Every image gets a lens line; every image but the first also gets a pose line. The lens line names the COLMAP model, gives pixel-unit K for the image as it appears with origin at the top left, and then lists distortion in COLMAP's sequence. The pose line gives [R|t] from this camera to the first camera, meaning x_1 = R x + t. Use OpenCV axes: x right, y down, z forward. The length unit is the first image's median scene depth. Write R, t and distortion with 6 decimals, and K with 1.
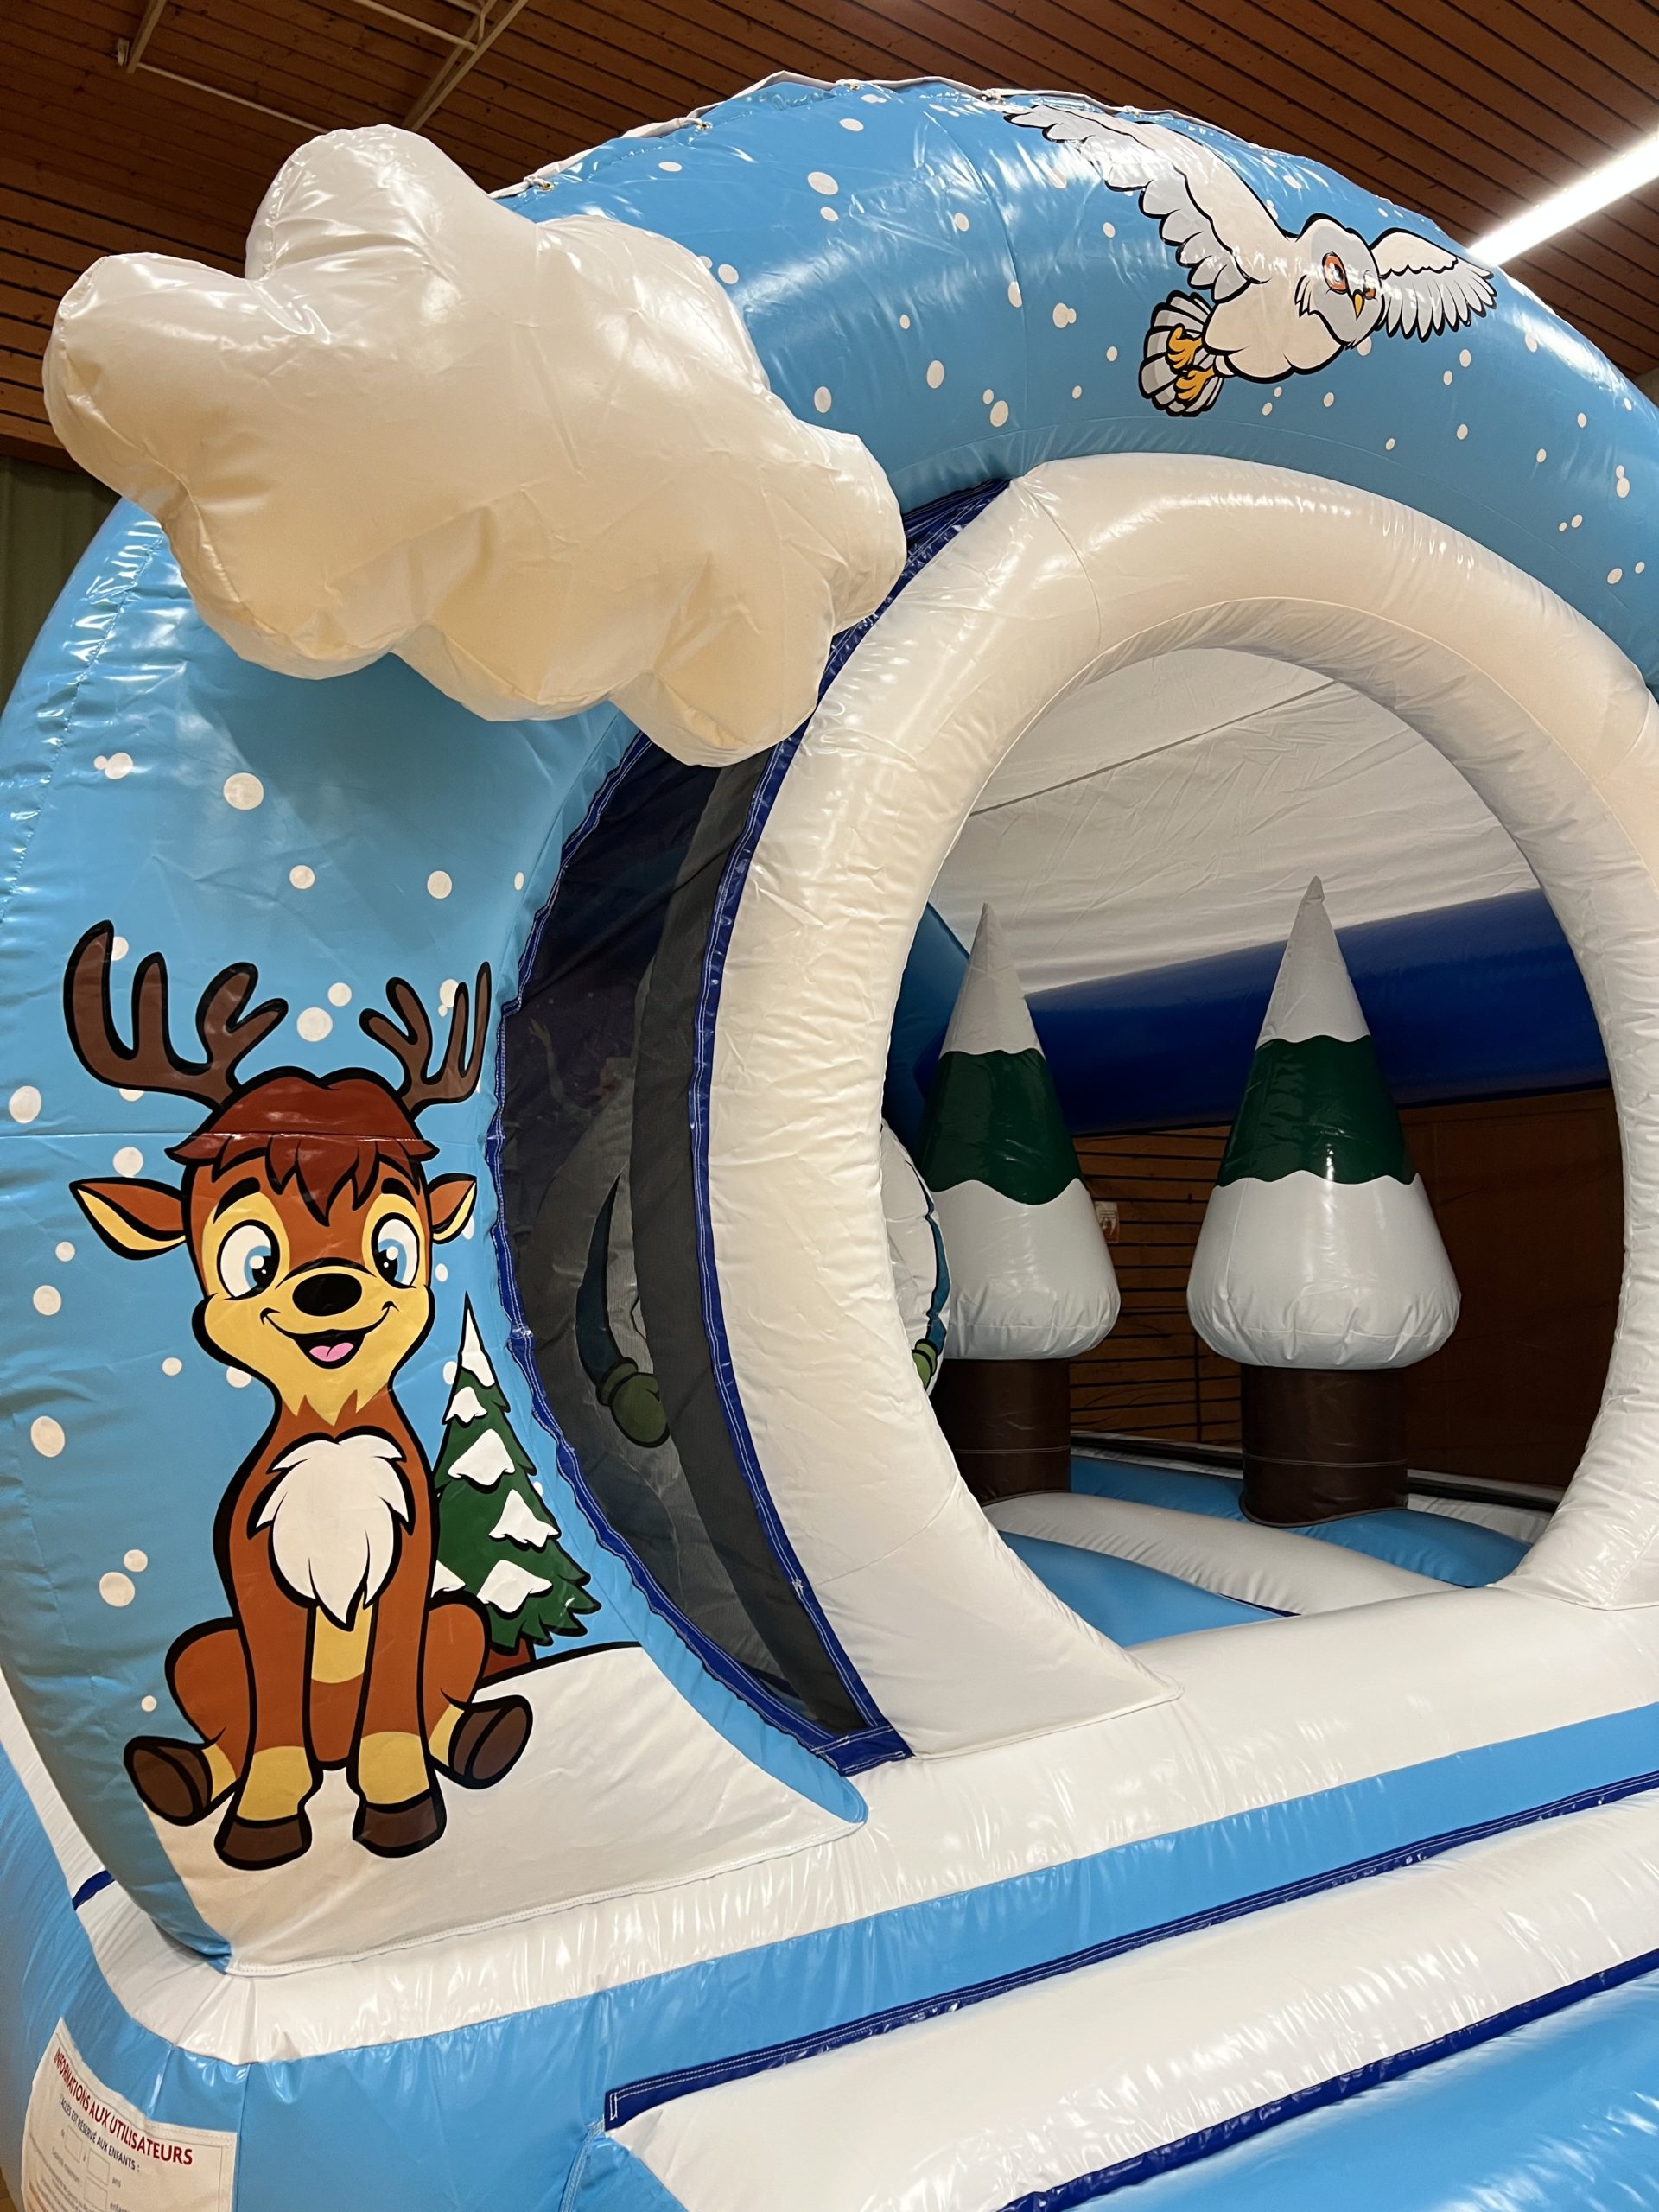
lens RADIAL K [[1652.0, 0, 850.8], [0, 1652.0, 1108.8], [0, 0, 1]] dist [0.059597, -0.065486]
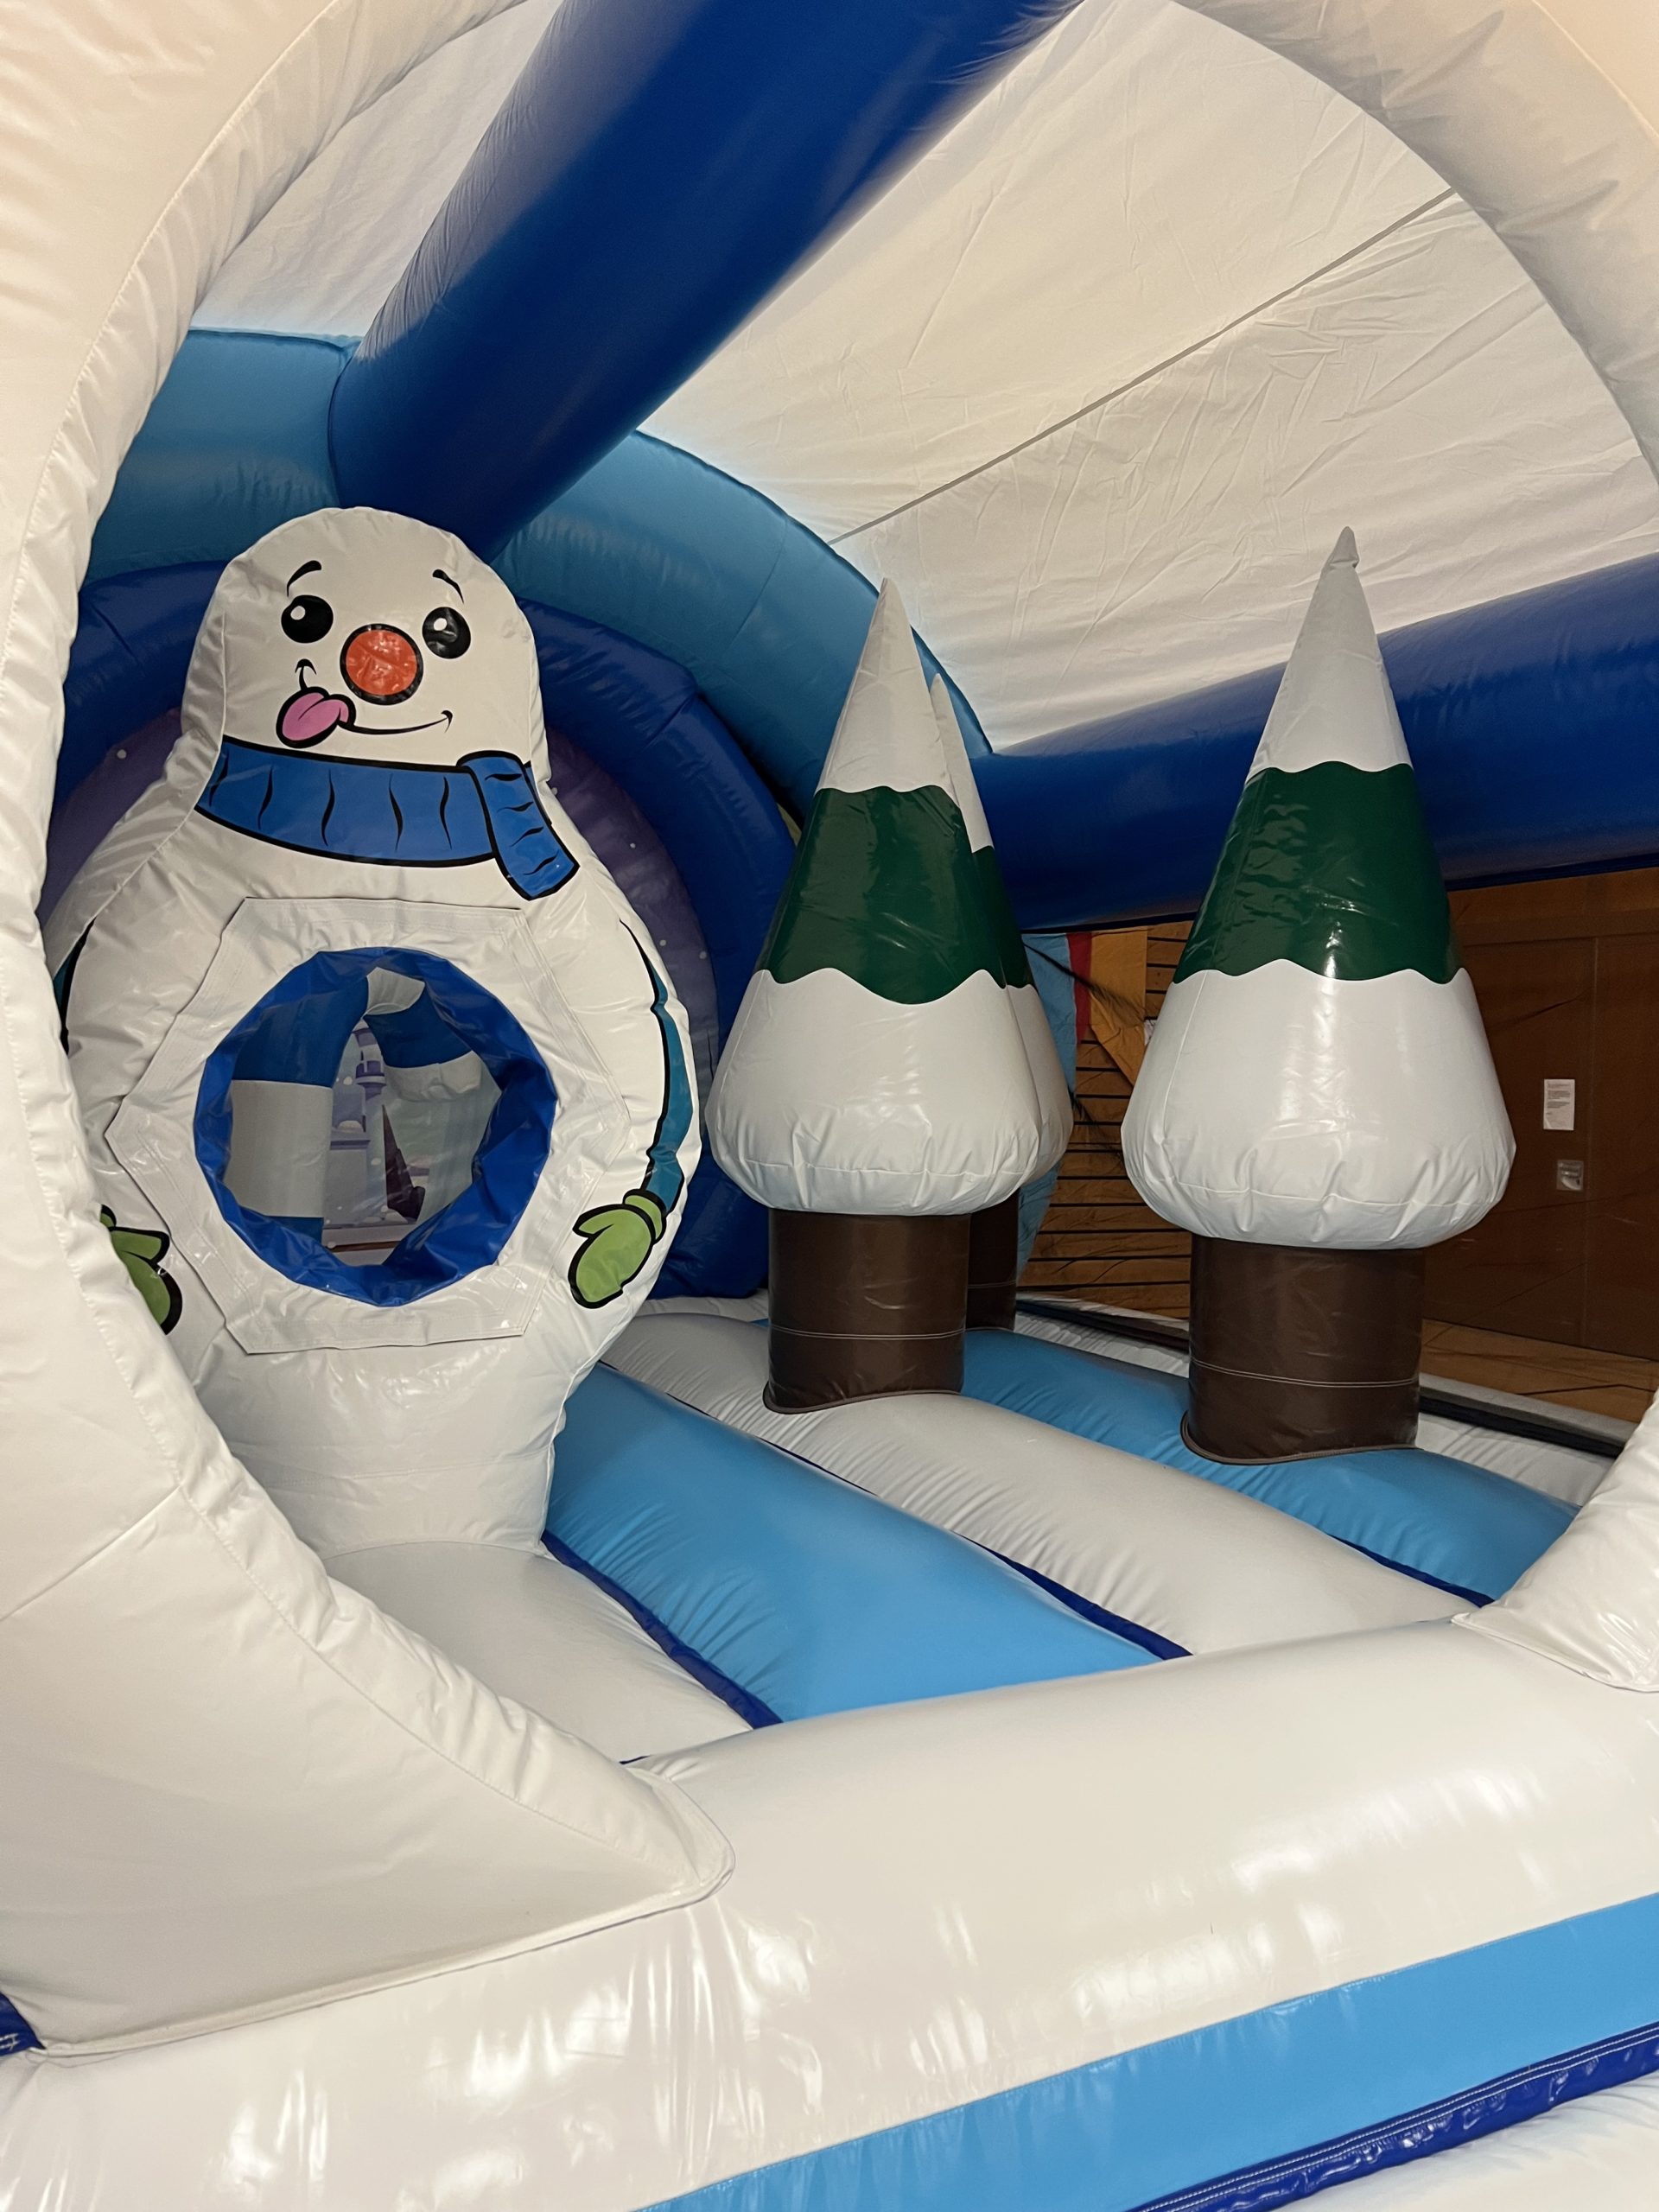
lens RADIAL K [[1652.0, 0, 850.8], [0, 1652.0, 1108.8], [0, 0, 1]] dist [0.059597, -0.065486]
pose [[0.993789, 0.034819, -0.105696, 0.285423], [-0.023223, 0.993768, 0.109022, 0.047475], [0.108833, -0.105891, 0.988404, 0.504721]]
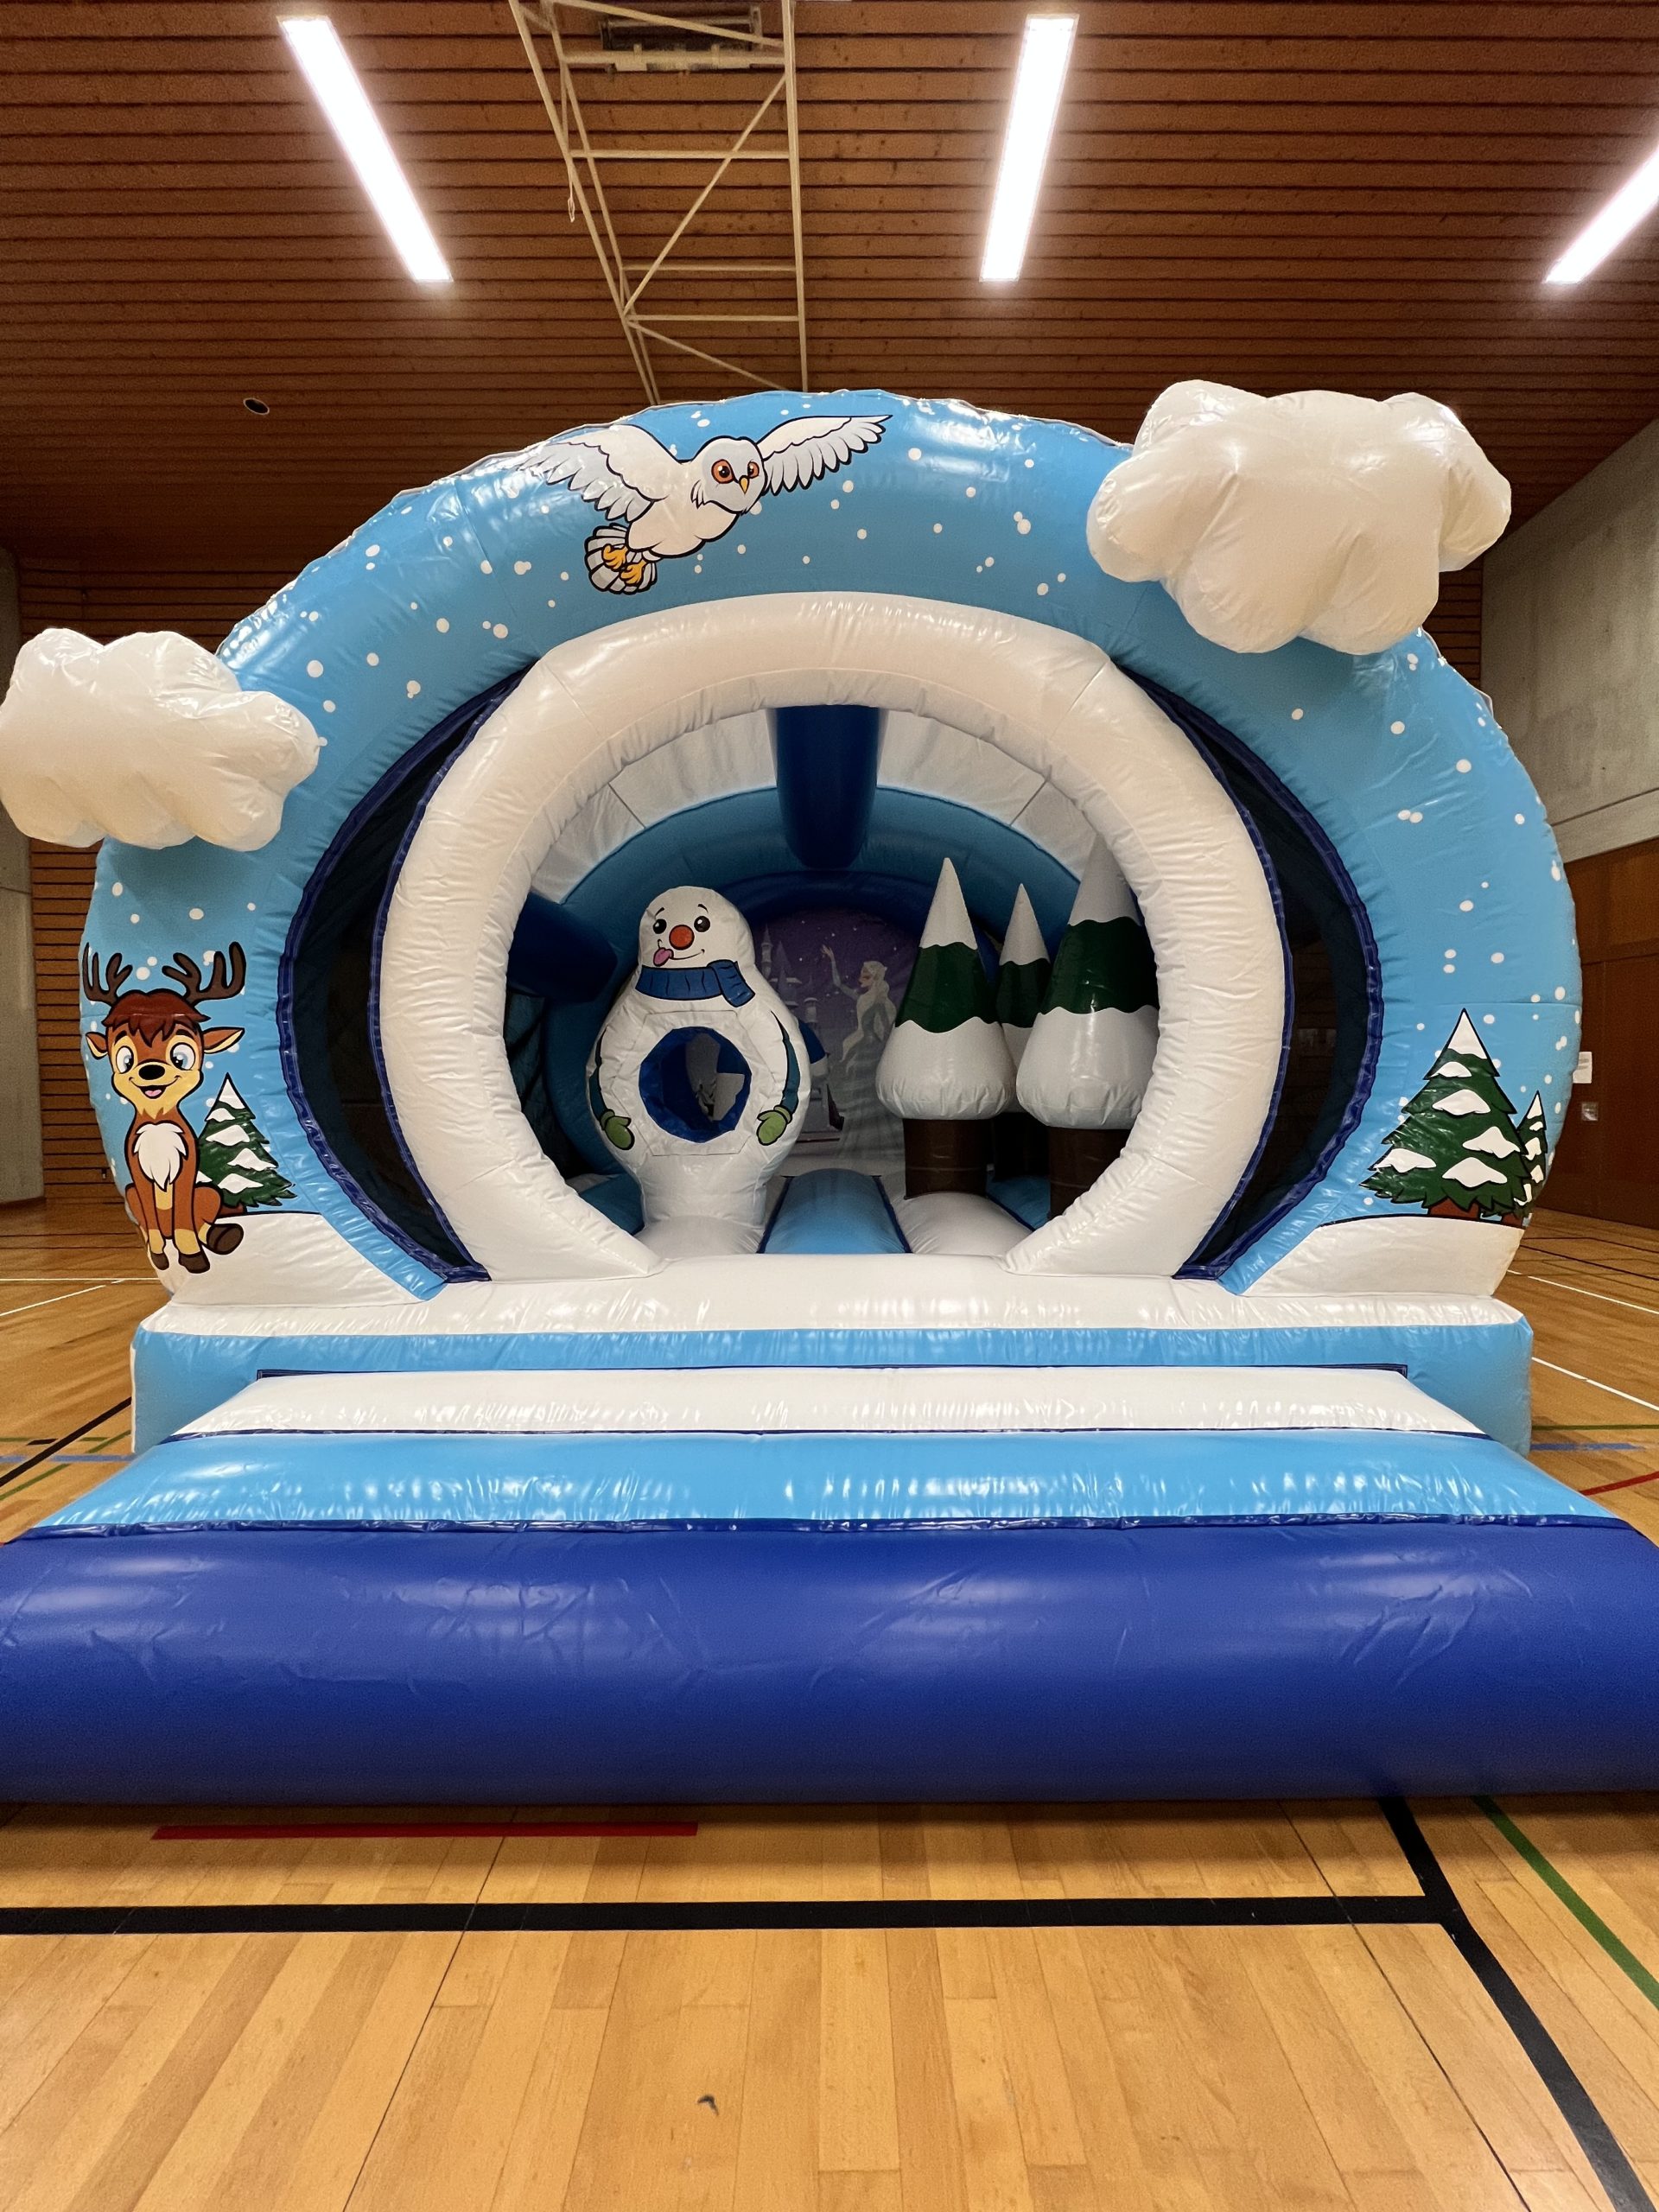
lens RADIAL K [[883.2, 0, 836.2], [0, 883.2, 1103.8], [0, 0, 1]] dist [-0.002046, -0.000201]
pose [[0.833220, 0.020258, -0.552571, 0.950081], [0.051719, 0.992092, 0.114358, 0.036362], [0.550518, -0.123864, 0.825583, 0.272242]]
